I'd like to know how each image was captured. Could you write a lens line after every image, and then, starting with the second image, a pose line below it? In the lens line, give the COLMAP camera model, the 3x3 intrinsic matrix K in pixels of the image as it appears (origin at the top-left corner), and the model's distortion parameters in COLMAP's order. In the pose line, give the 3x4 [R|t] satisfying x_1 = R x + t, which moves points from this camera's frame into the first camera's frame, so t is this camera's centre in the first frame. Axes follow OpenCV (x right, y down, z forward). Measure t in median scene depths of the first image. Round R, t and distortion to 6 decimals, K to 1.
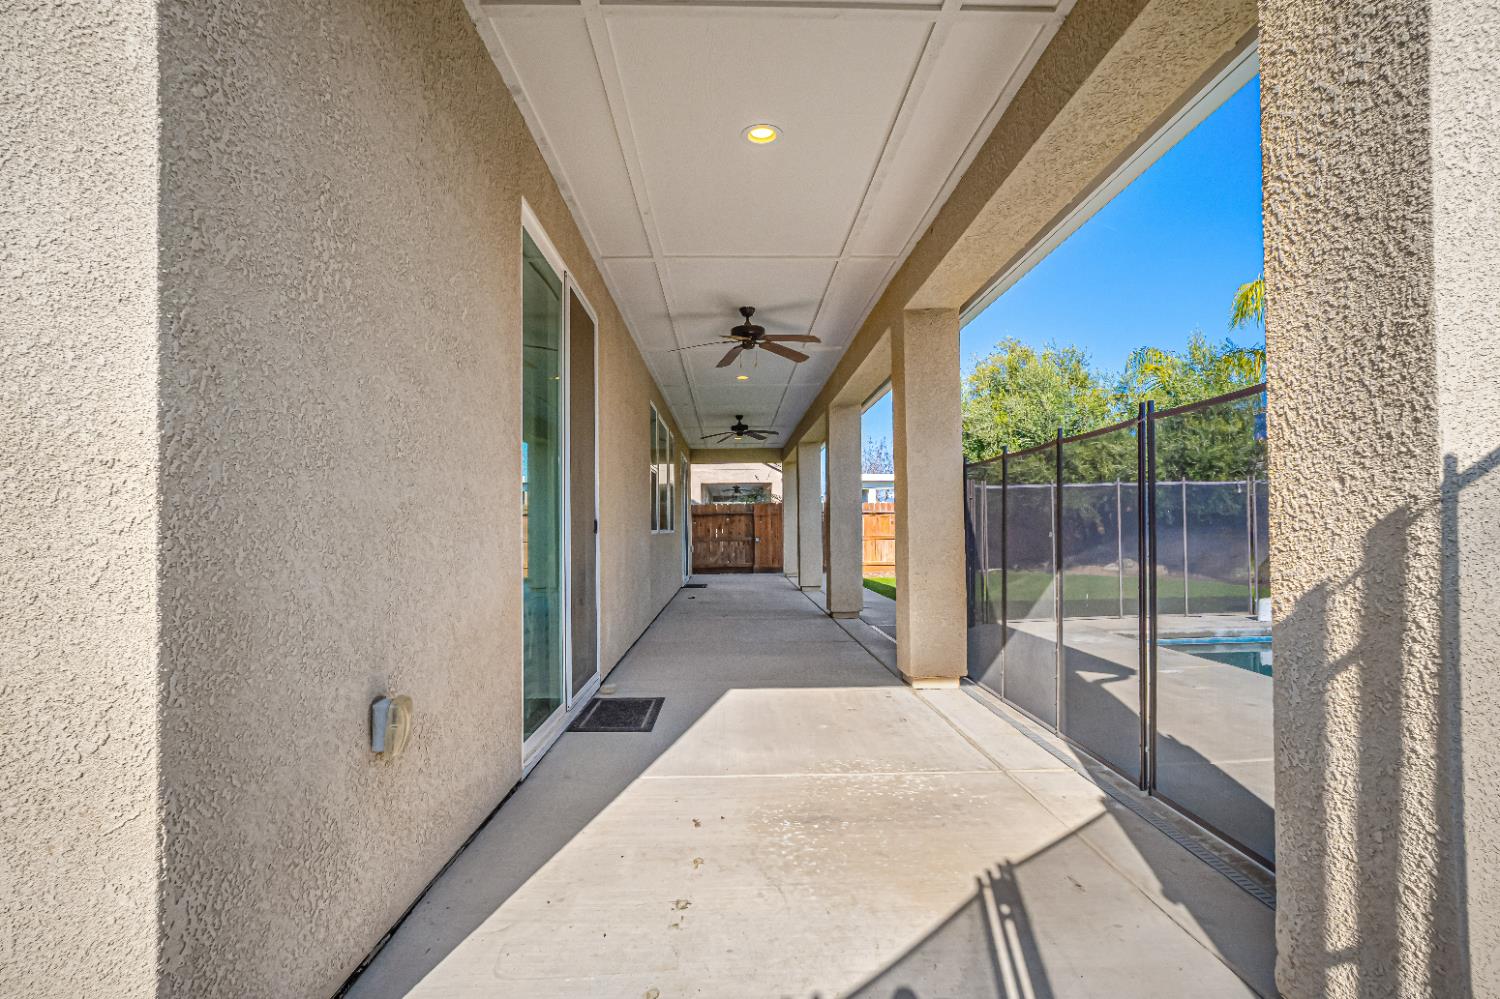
lens RADIAL K [[736.9, 0, 746.3], [0, 736.9, 506.0], [0, 0, 1]] dist [-0.029191, -0.000017]
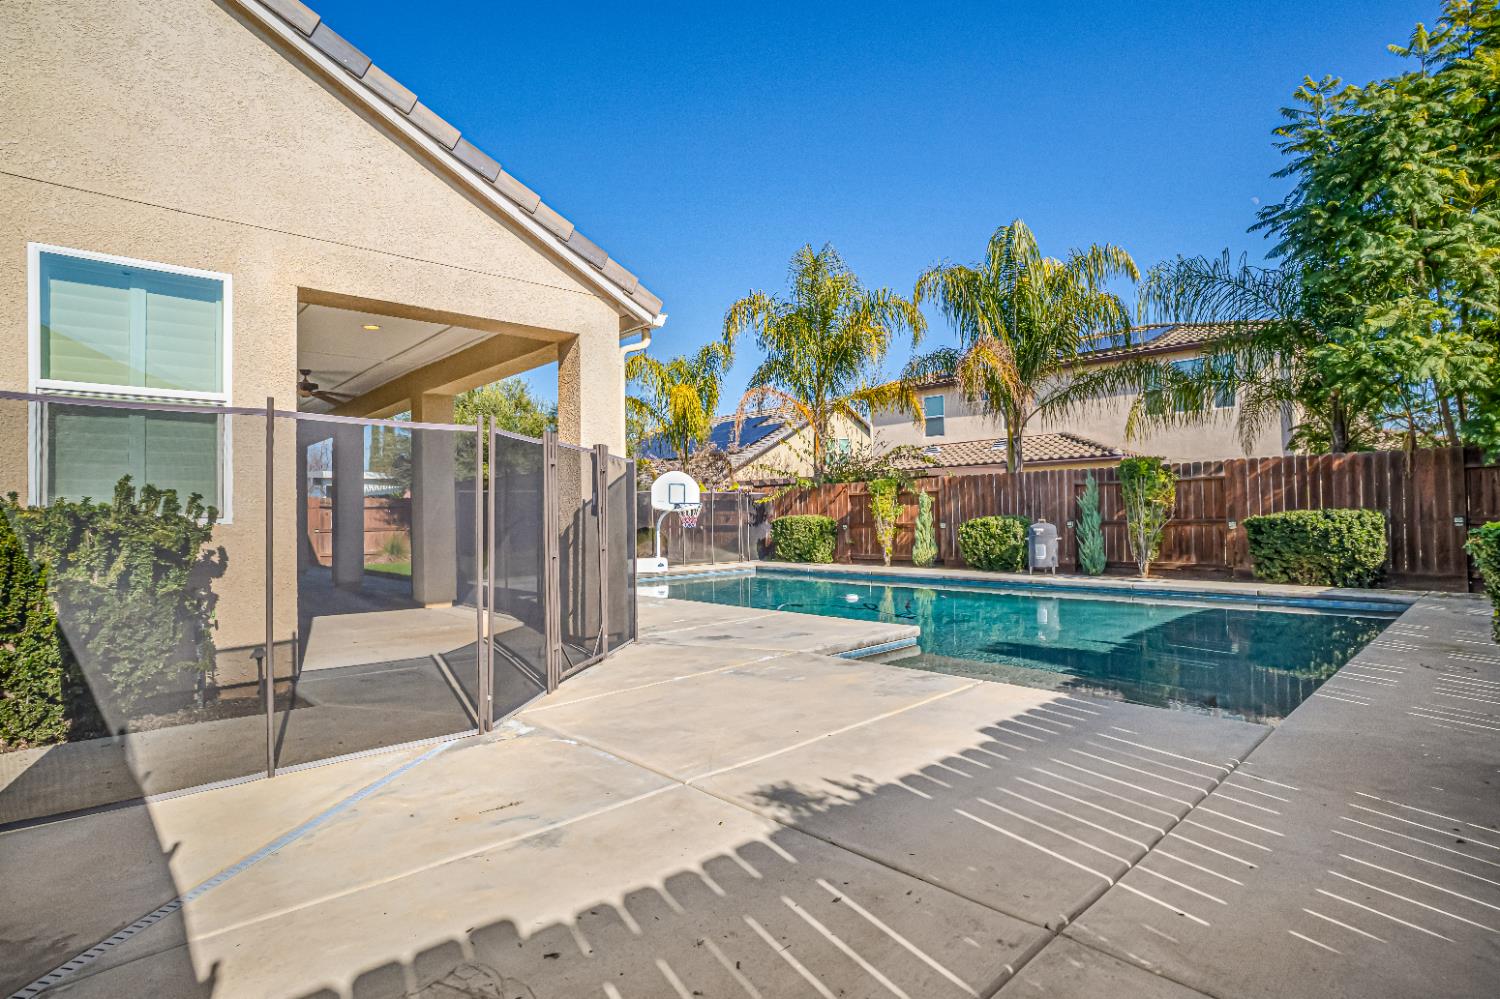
lens RADIAL K [[736.9, 0, 746.3], [0, 736.9, 506.0], [0, 0, 1]] dist [-0.029191, -0.000017]
pose [[0.752104, 0.001691, 0.659042, -0.350747], [-0.006568, 0.999966, 0.004930, -0.011868], [-0.659011, -0.008037, 0.752090, -0.817456]]
